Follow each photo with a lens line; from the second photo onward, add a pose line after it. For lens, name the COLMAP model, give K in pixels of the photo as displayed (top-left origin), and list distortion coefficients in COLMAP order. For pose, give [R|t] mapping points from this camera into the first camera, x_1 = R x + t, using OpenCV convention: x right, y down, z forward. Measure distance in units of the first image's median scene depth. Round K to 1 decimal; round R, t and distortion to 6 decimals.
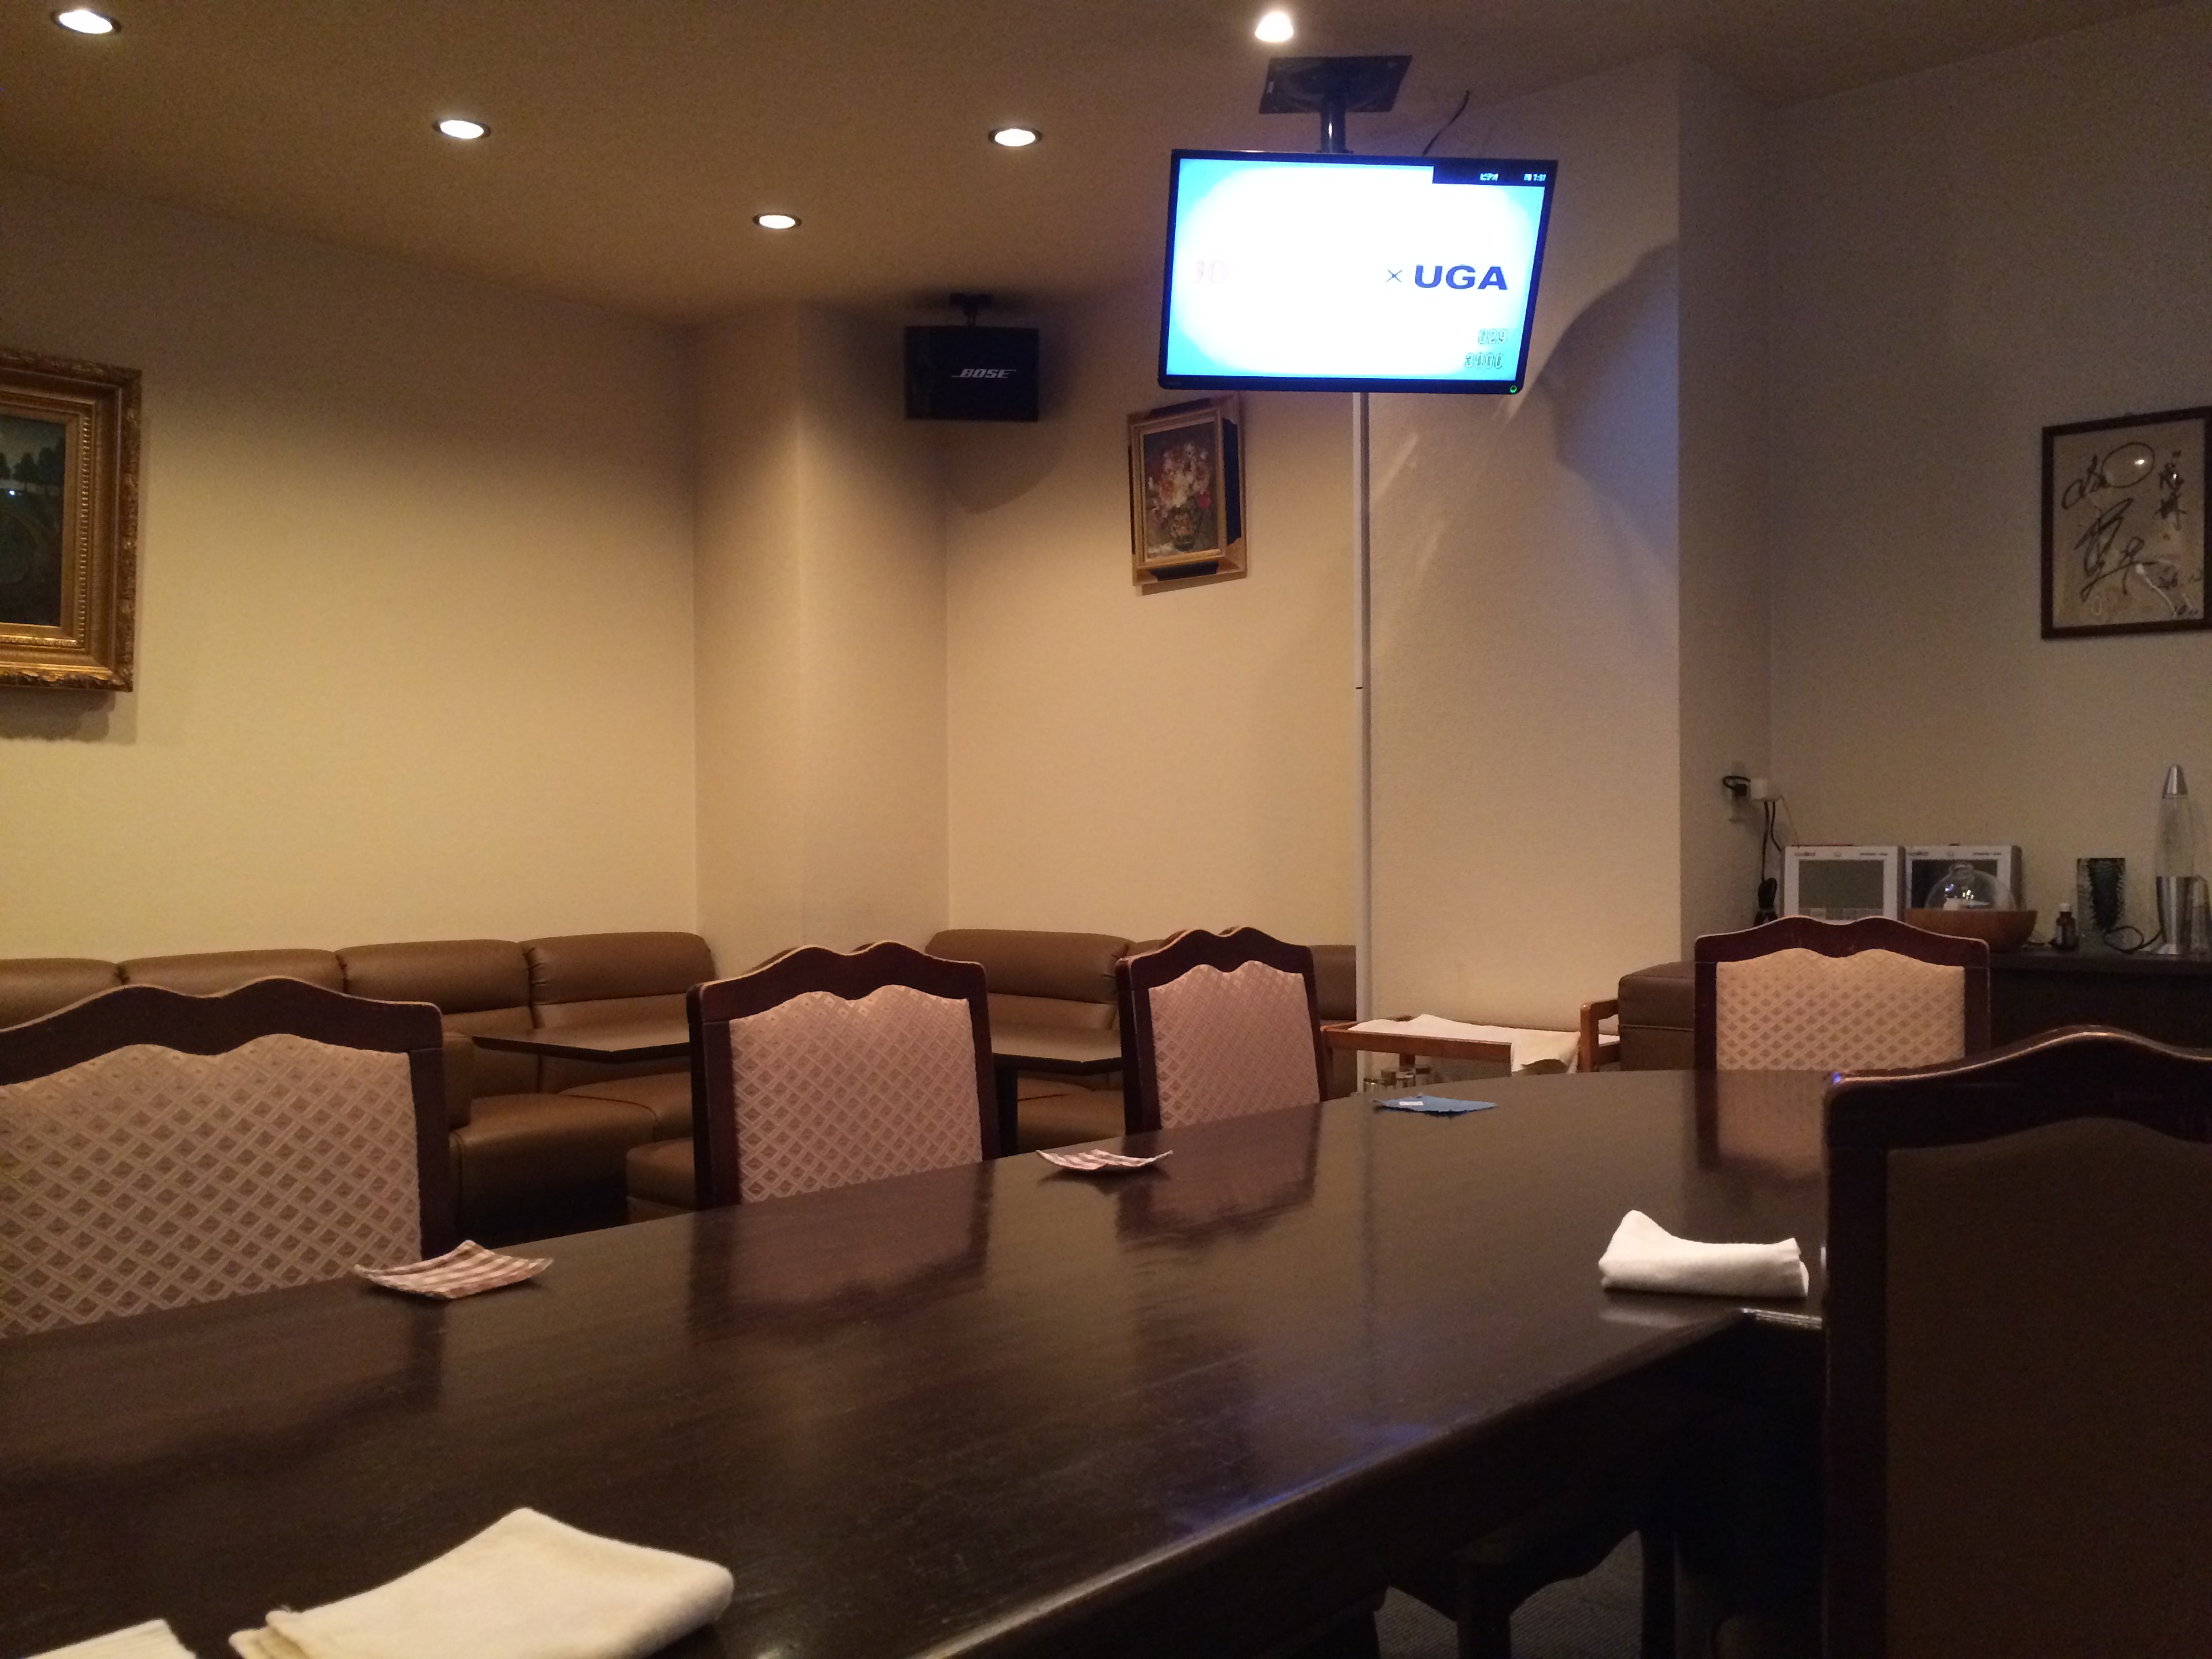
lens RADIAL K [[1857.0, 0, 1060.7], [0, 1857.0, 828.7], [0, 0, 1]] dist [0.074490, -0.102533]
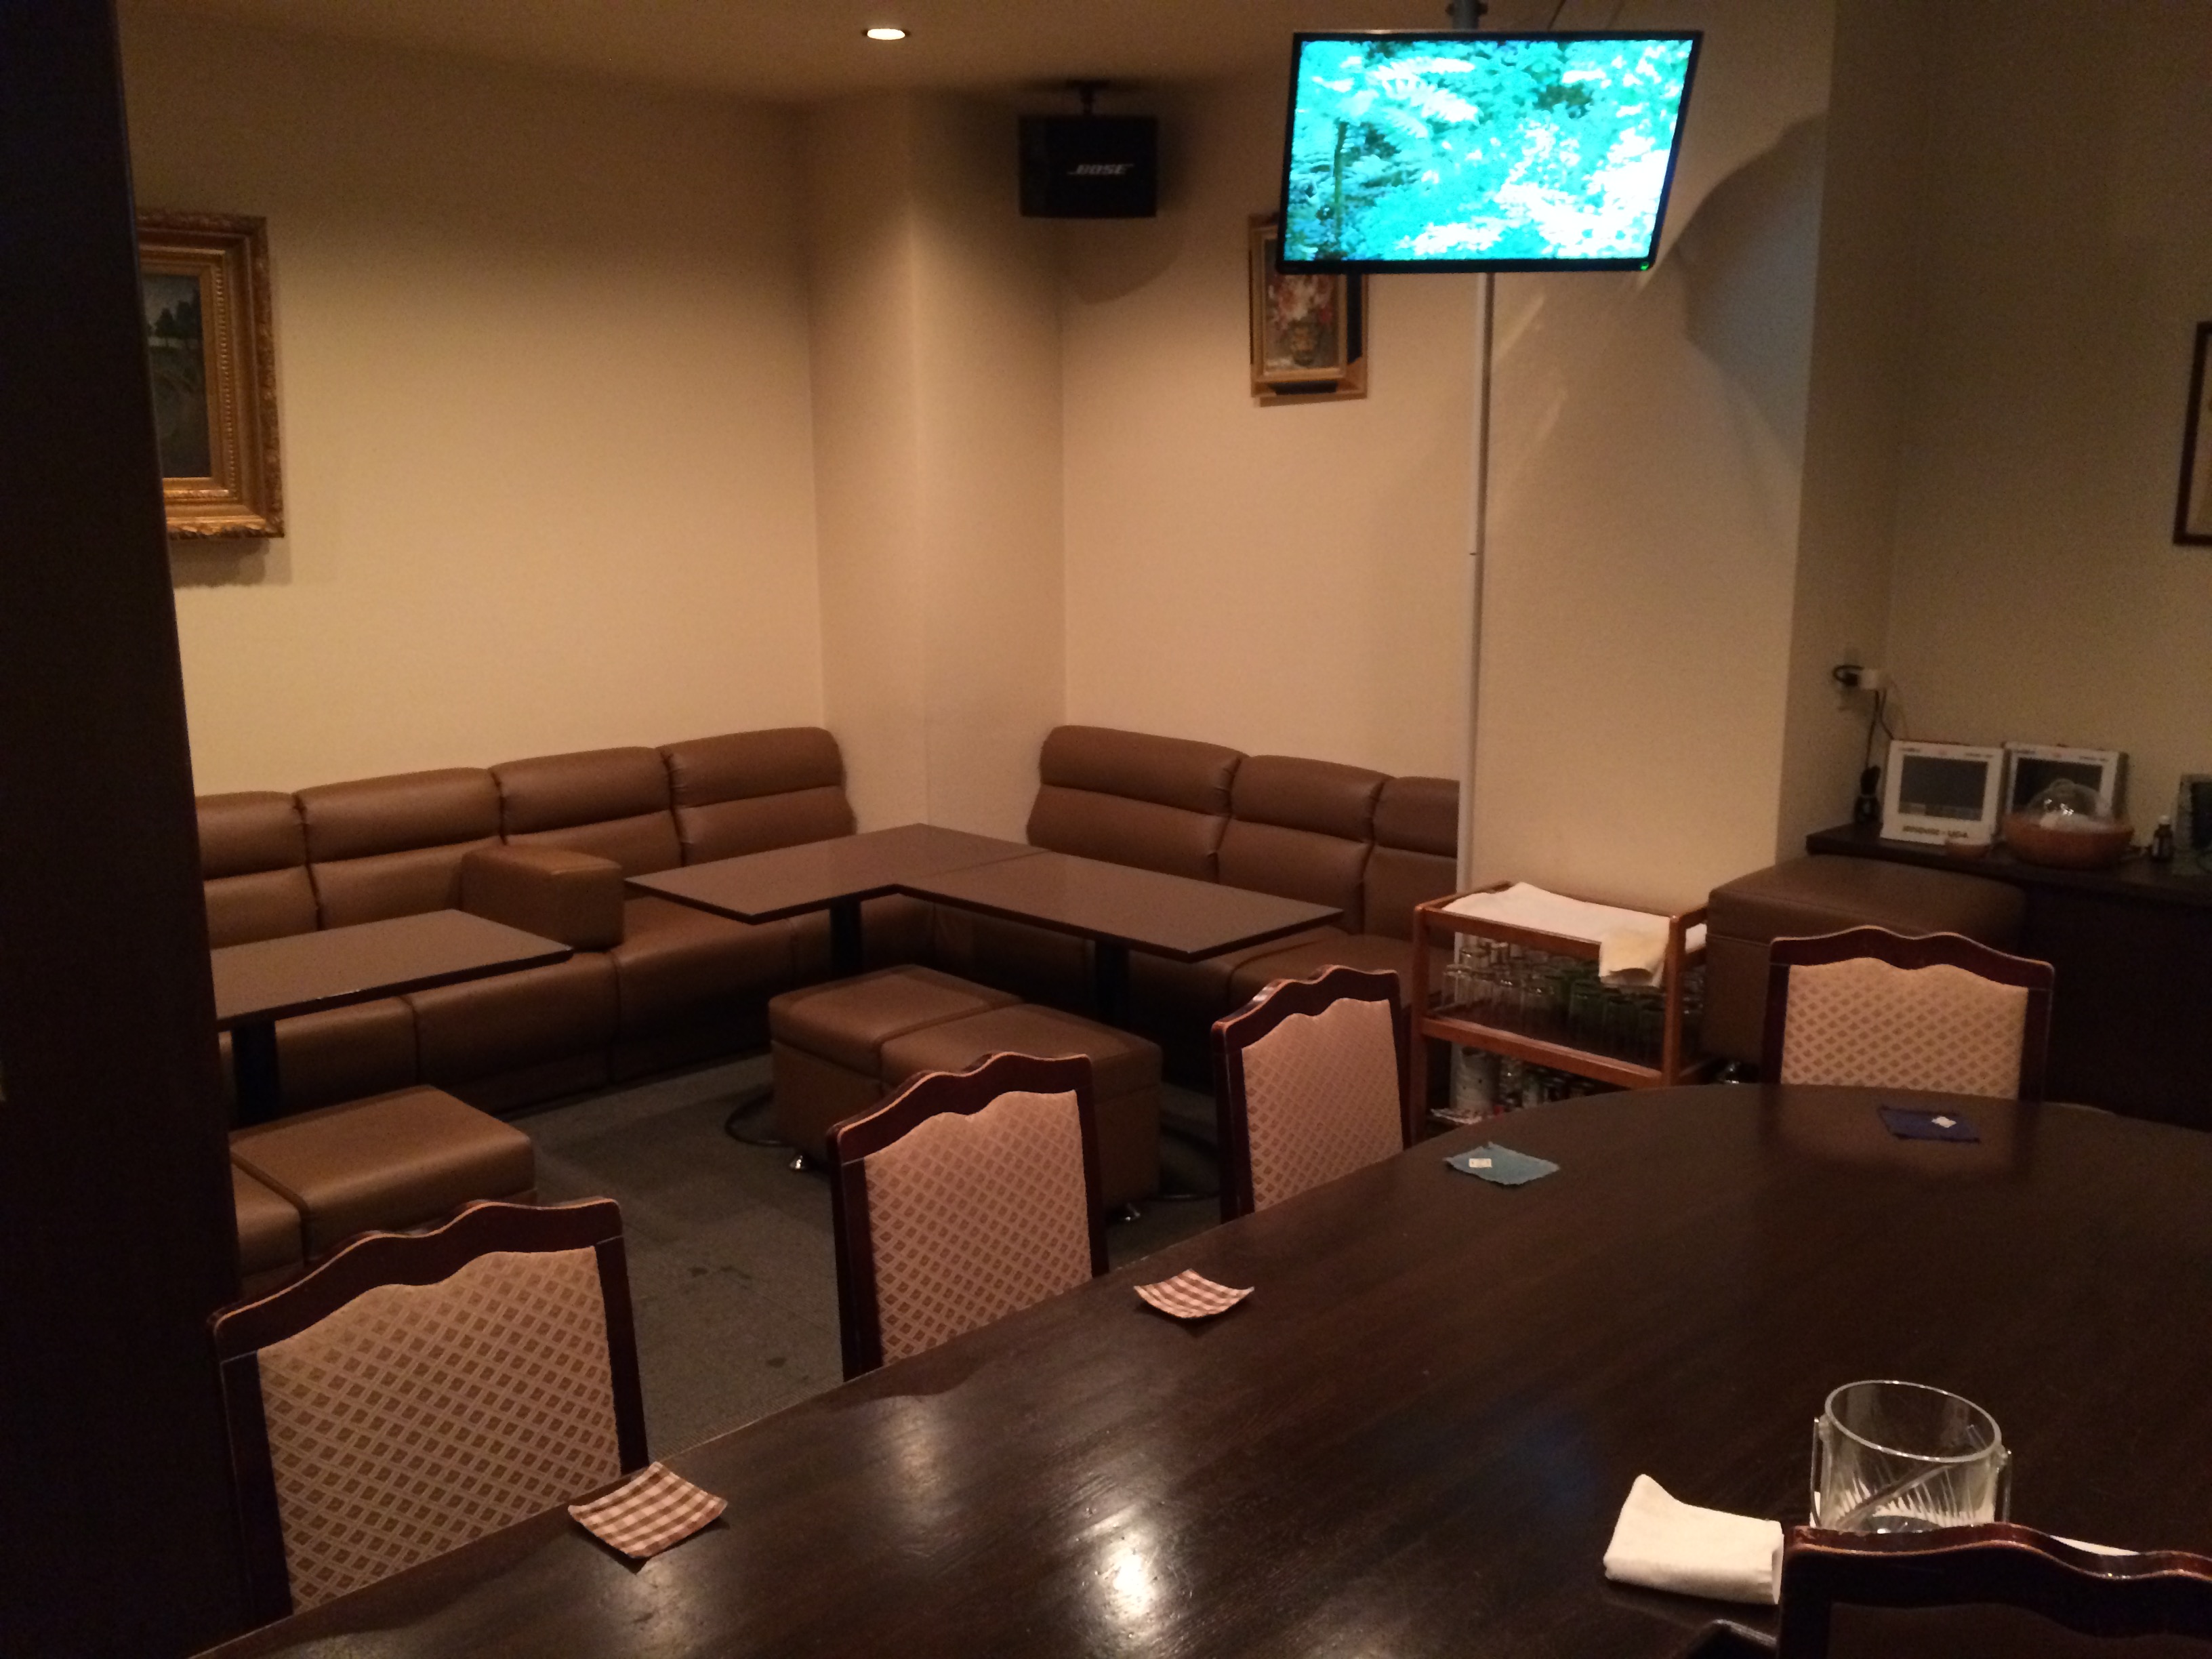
lens RADIAL K [[1857.0, 0, 1060.7], [0, 1857.0, 828.7], [0, 0, 1]] dist [0.074490, -0.102533]
pose [[0.997886, 0.009623, -0.064276, 0.005407], [0.003209, 0.980476, 0.196611, -0.137050], [0.064913, -0.196401, 0.978373, -0.027108]]
